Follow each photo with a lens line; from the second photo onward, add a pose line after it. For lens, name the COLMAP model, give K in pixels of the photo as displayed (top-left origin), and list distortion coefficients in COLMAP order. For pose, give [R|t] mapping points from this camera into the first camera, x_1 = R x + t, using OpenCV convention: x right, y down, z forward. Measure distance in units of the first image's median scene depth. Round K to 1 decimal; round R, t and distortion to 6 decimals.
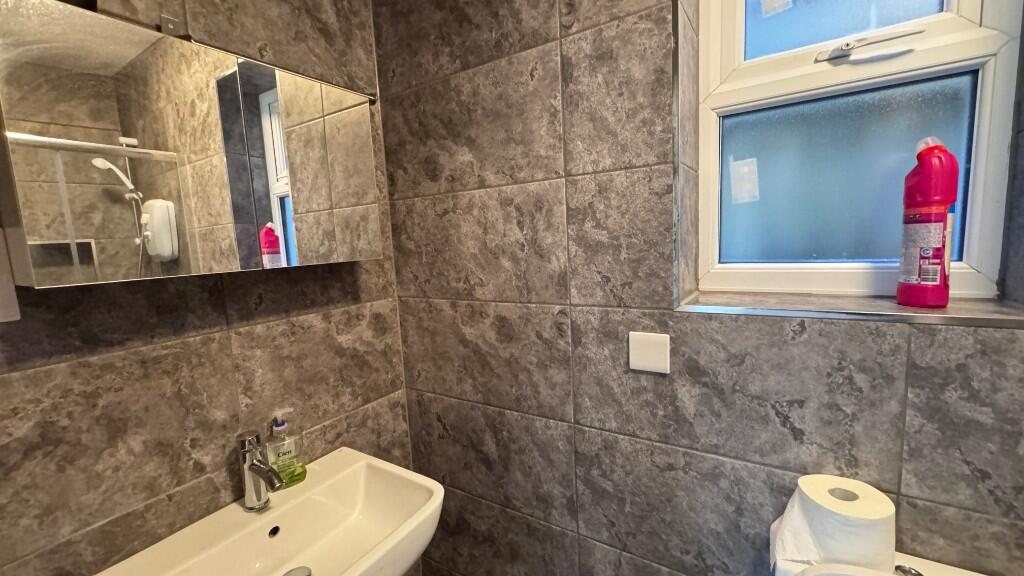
lens RADIAL K [[407.0, 0, 508.5], [0, 407.0, 287.1], [0, 0, 1]] dist [-0.000069, -0.000578]
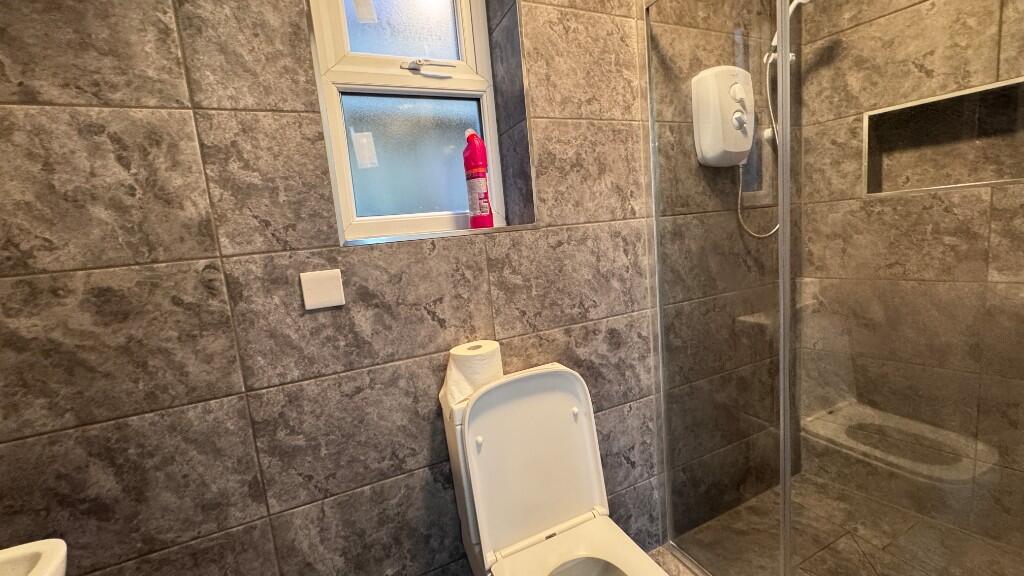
lens RADIAL K [[407.0, 0, 513.5], [0, 407.0, 282.8], [0, 0, 1]] dist [-0.000069, -0.000578]
pose [[0.546844, -0.104381, 0.830703, -0.247783], [0.165247, 0.986136, 0.015131, 0.197574], [-0.820765, 0.128997, 0.556511, -0.000486]]
